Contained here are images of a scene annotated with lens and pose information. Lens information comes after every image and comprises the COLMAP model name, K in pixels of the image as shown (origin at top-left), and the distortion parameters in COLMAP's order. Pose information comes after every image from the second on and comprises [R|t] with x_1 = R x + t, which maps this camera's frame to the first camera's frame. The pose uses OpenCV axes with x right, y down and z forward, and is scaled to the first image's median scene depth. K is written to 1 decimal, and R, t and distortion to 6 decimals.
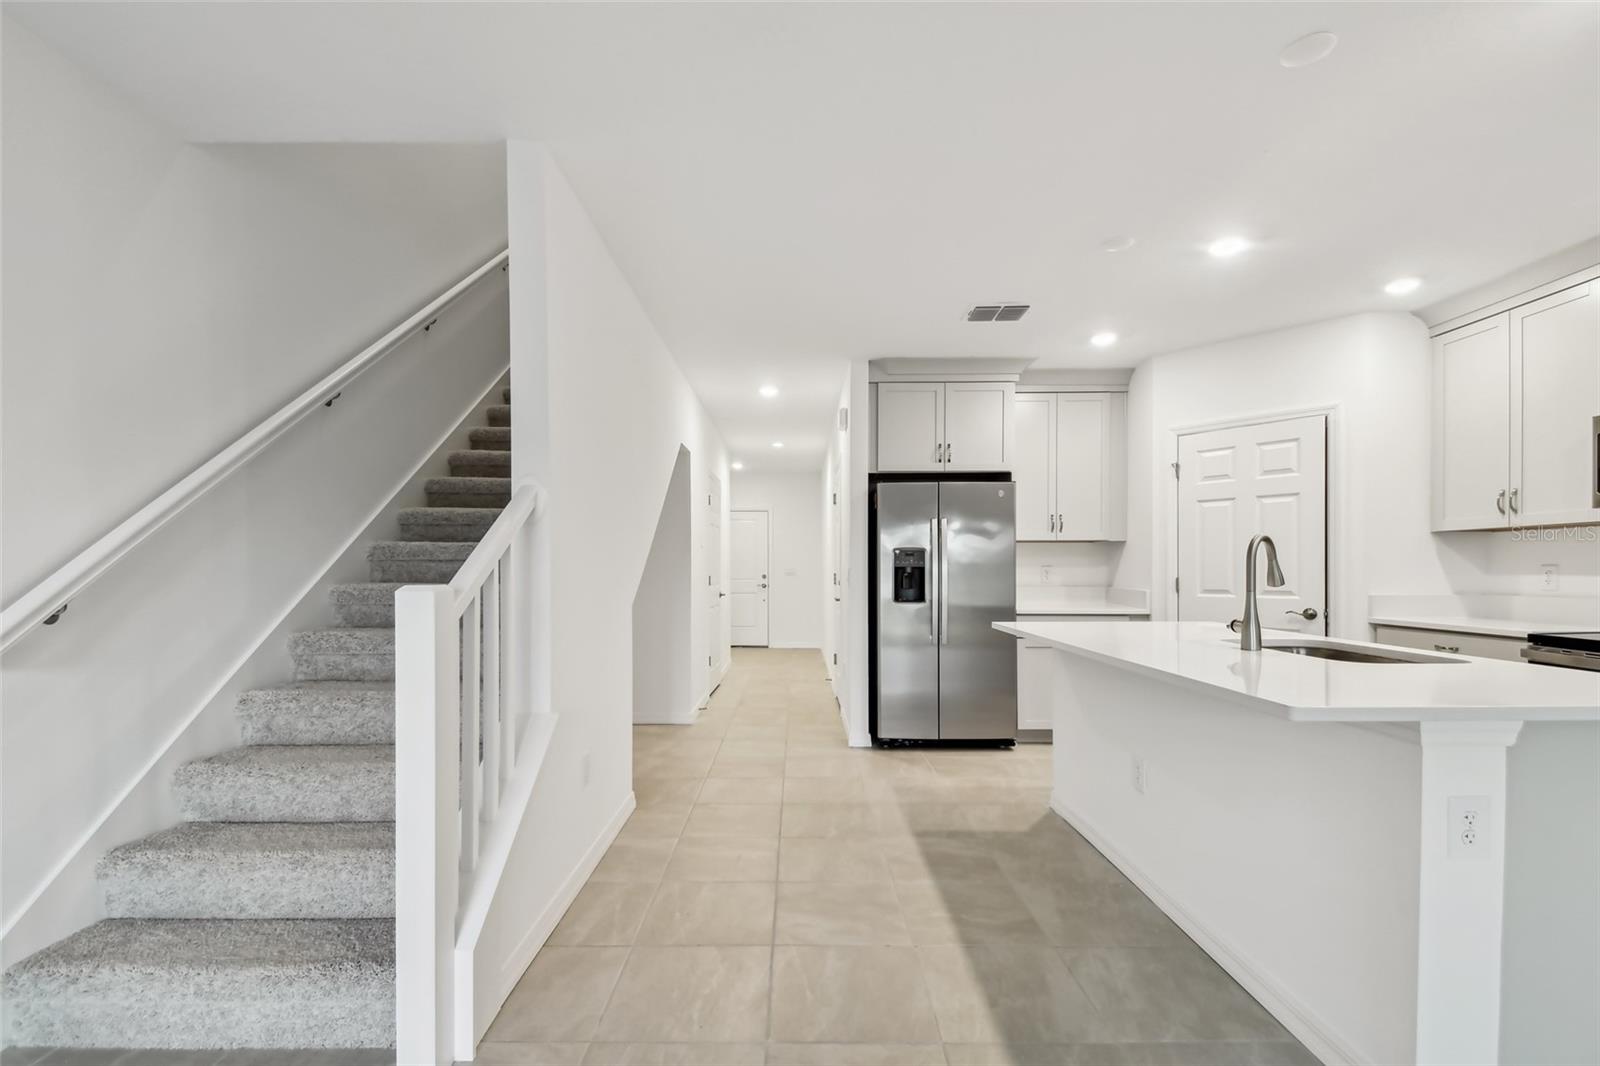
lens RADIAL K [[700.2, 0, 796.2], [0, 700.2, 572.1], [0, 0, 1]] dist [0.043634, -0.019227]
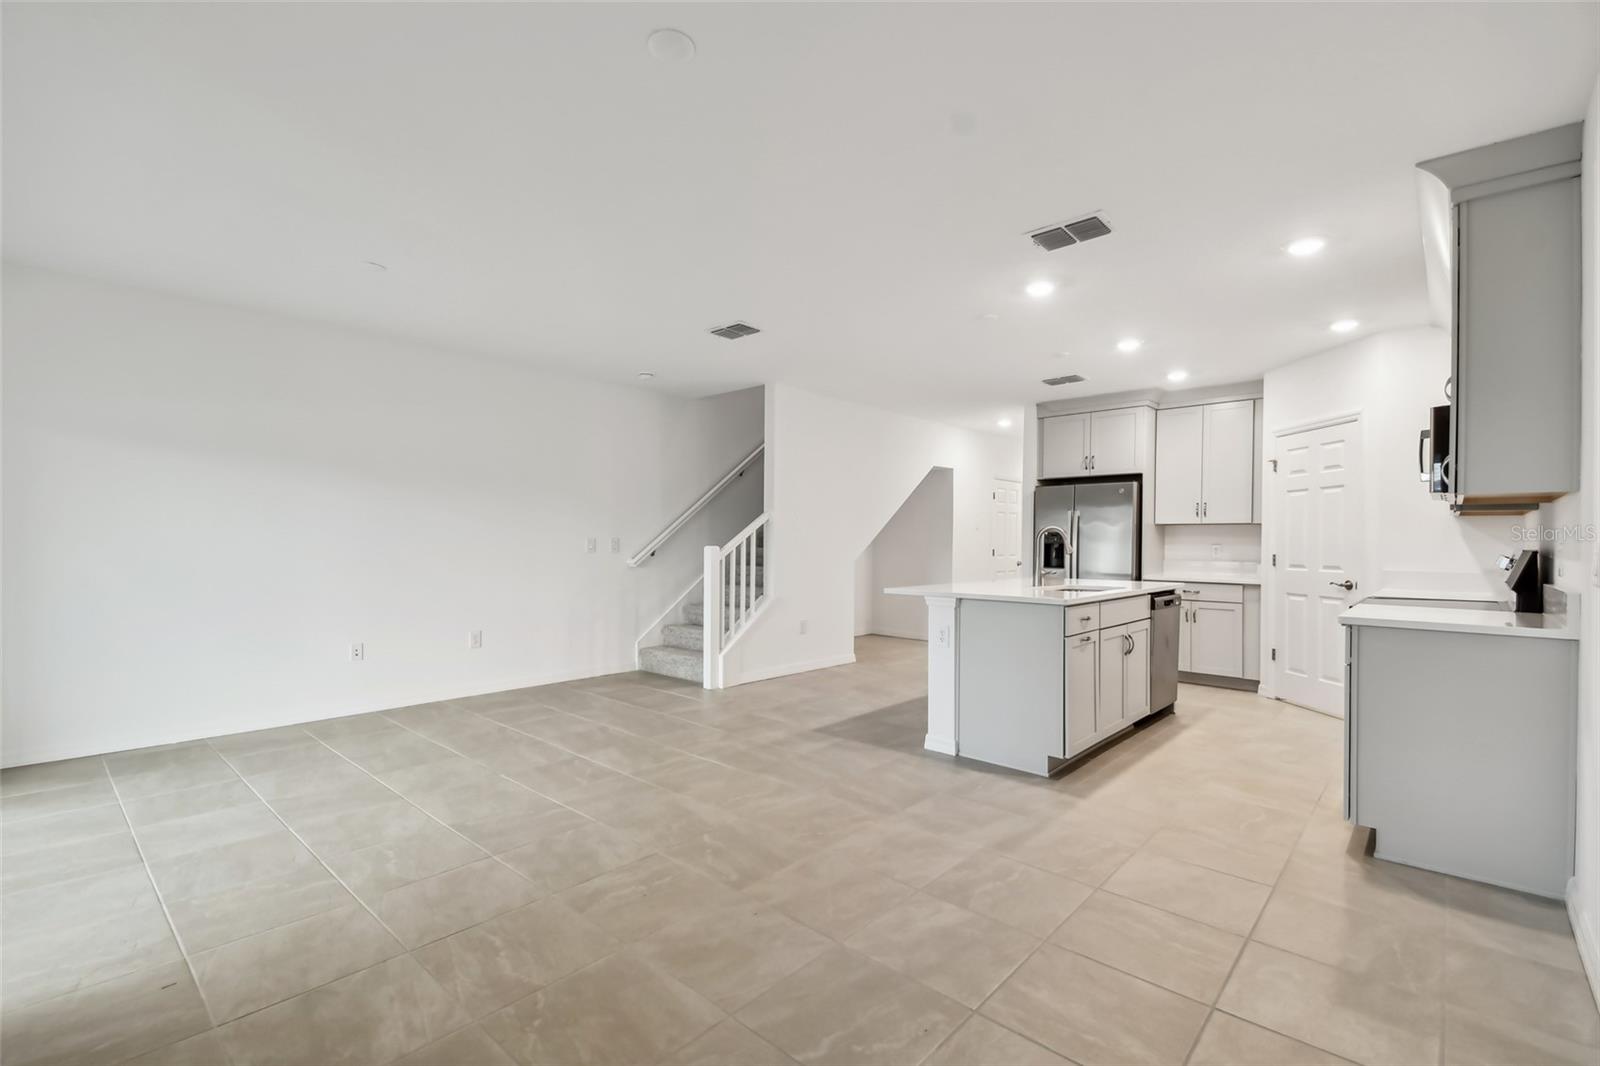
lens RADIAL K [[700.2, 0, 793.7], [0, 700.2, 547.3], [0, 0, 1]] dist [0.043634, -0.019227]
pose [[0.738977, 0.012516, -0.673615, 0.826169], [-0.013330, 0.999903, 0.003955, 0.001944], [0.673599, 0.006057, 0.739072, -0.498428]]
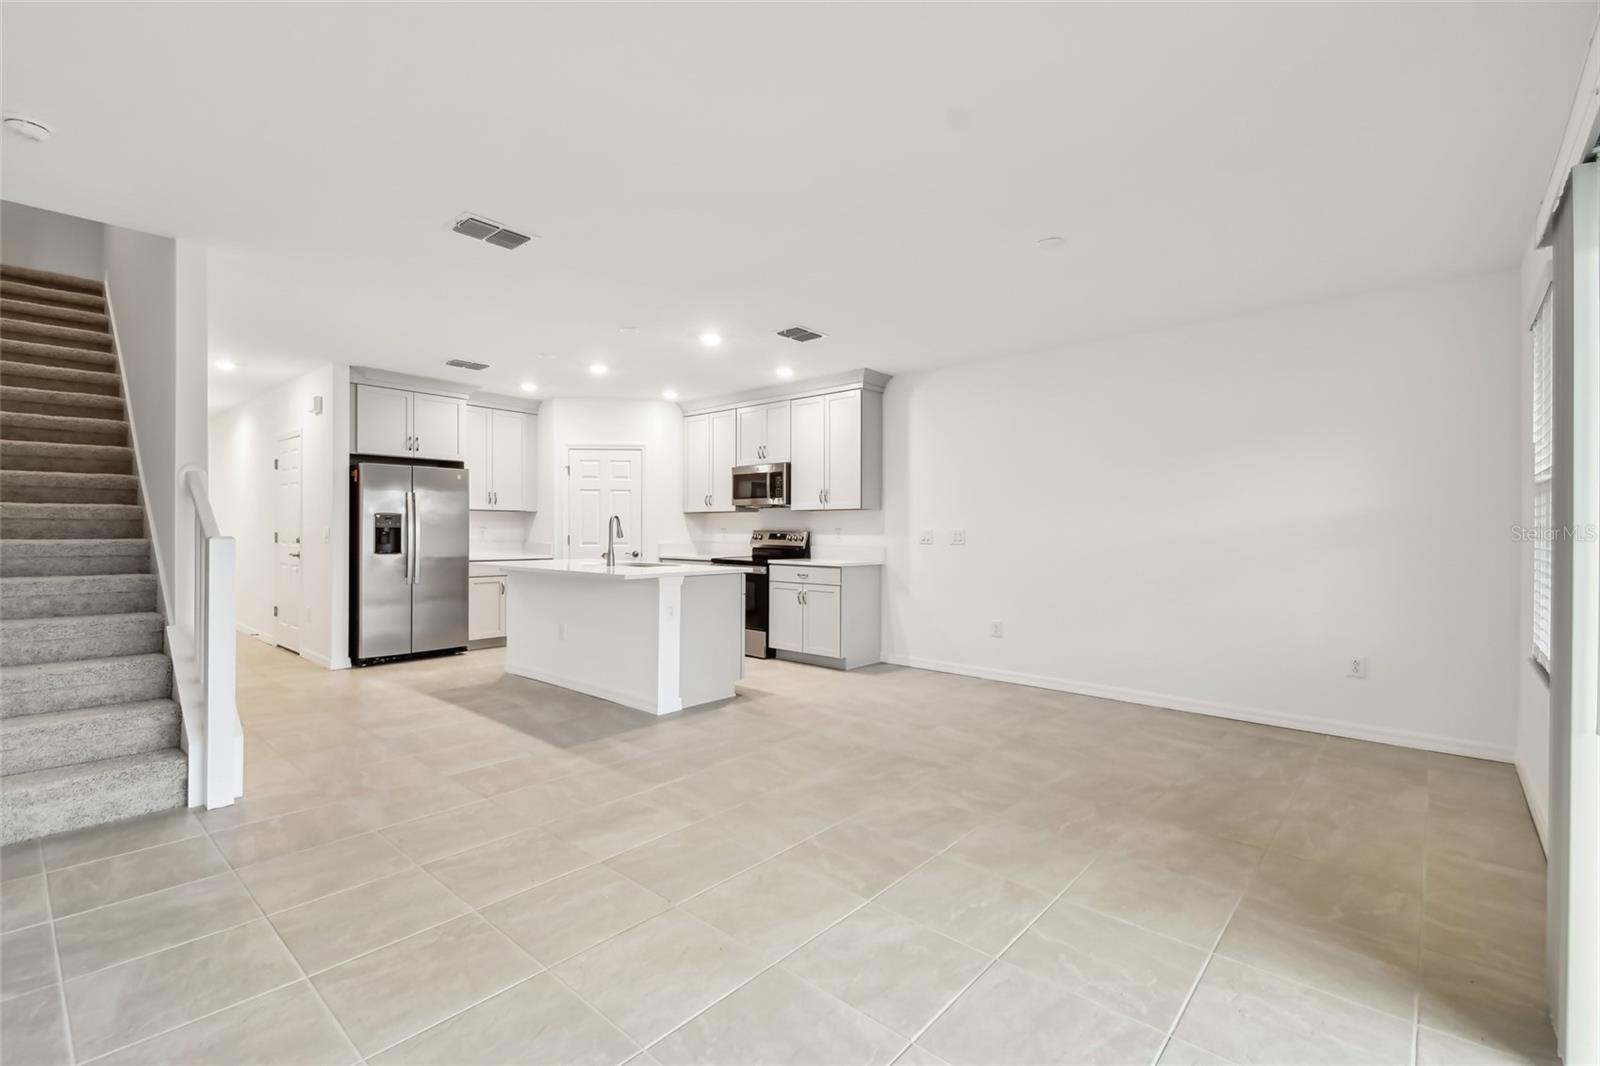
lens RADIAL K [[700.2, 0, 793.5], [0, 700.2, 532.3], [0, 0, 1]] dist [0.043634, -0.019227]
pose [[0.667680, 0.003525, 0.744440, -0.362641], [-0.002046, 0.999994, -0.002899, 0.004684], [-0.744445, 0.000413, 0.667683, -0.527779]]
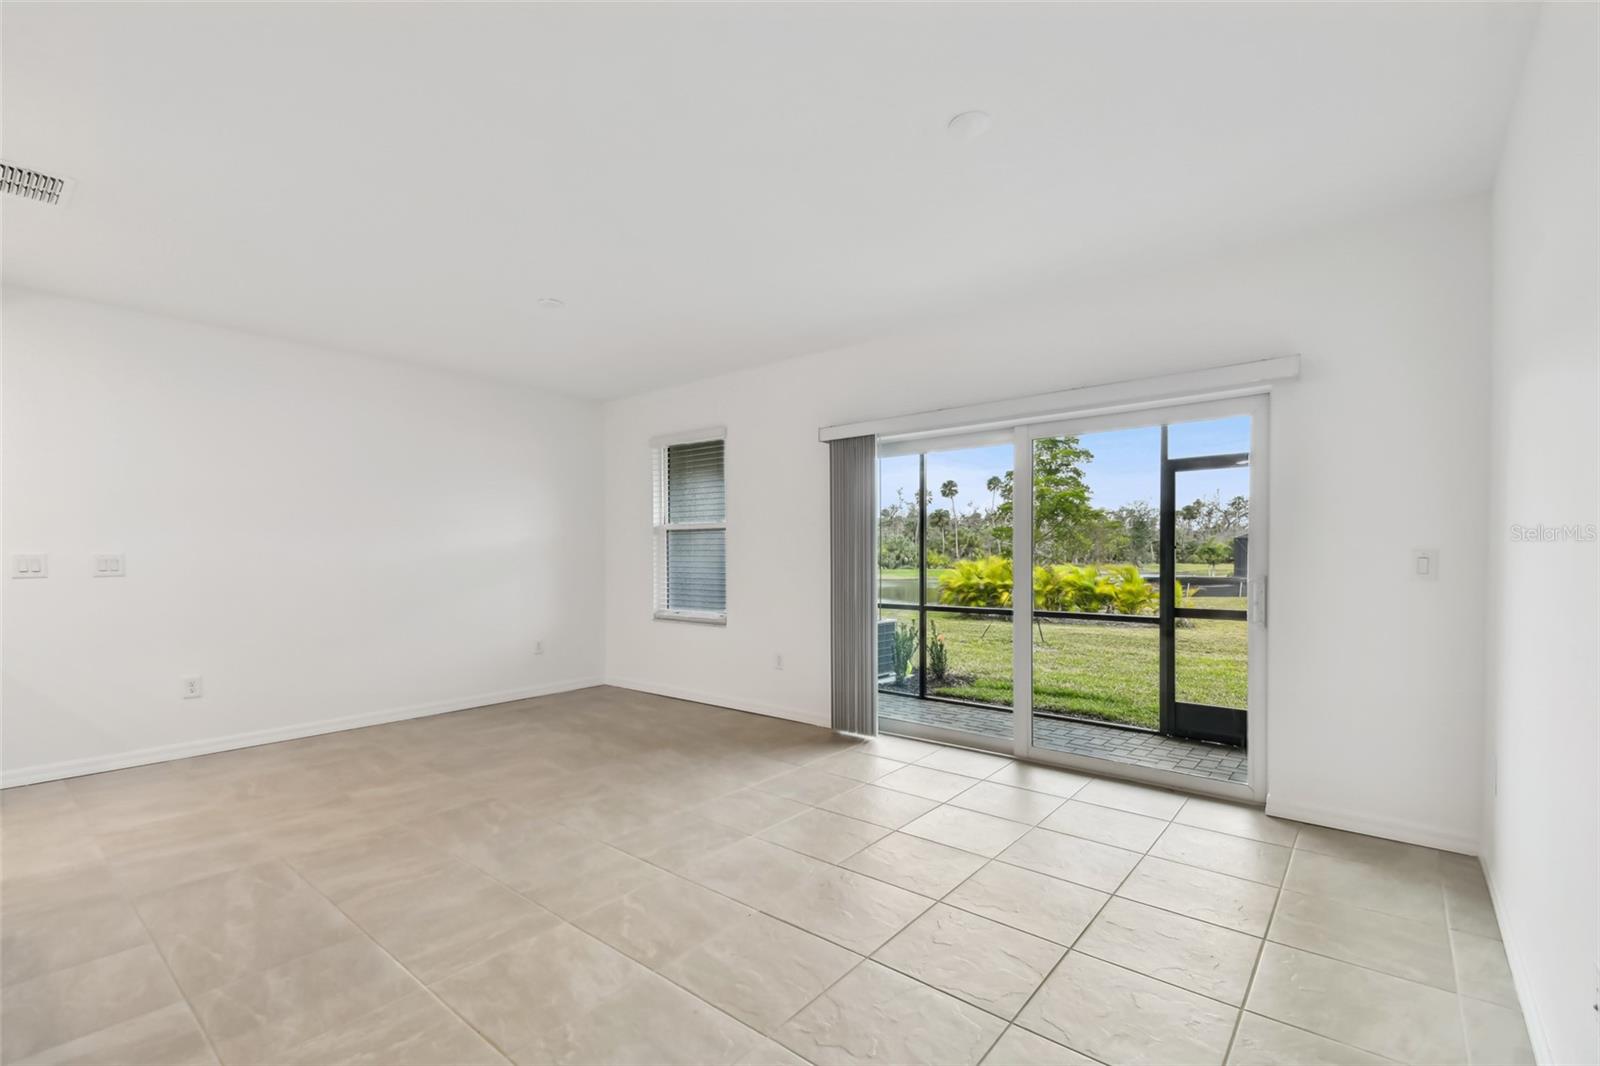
lens RADIAL K [[700.2, 0, 790.8], [0, 700.2, 572.7], [0, 0, 1]] dist [0.043634, -0.019227]
pose [[-0.766100, -0.015183, 0.642542, -0.405603], [0.006444, 0.999489, 0.031302, -0.004030], [-0.642689, 0.028121, -0.765611, 0.315702]]
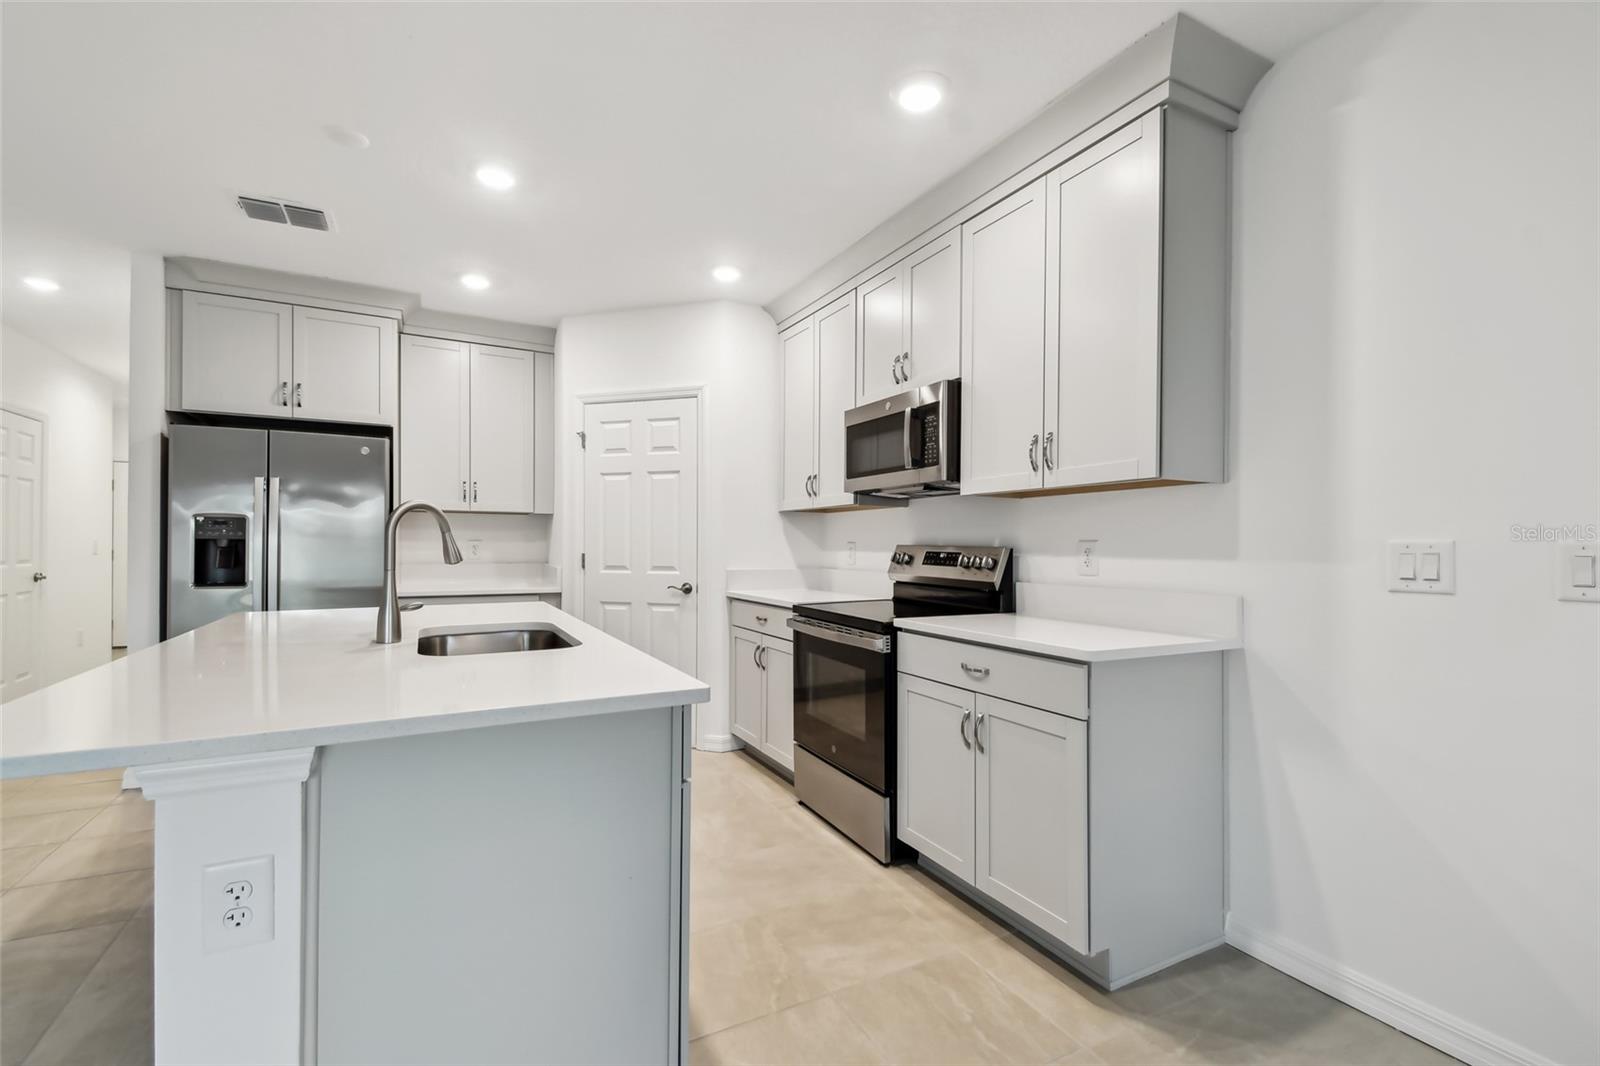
lens RADIAL K [[700.2, 0, 794.0], [0, 700.2, 544.4], [0, 0, 1]] dist [0.043634, -0.019227]
pose [[0.885070, 0.007039, 0.465405, 0.385359], [-0.004610, 0.999969, -0.006356, 0.000386], [-0.465435, 0.003480, 0.885075, 0.039867]]
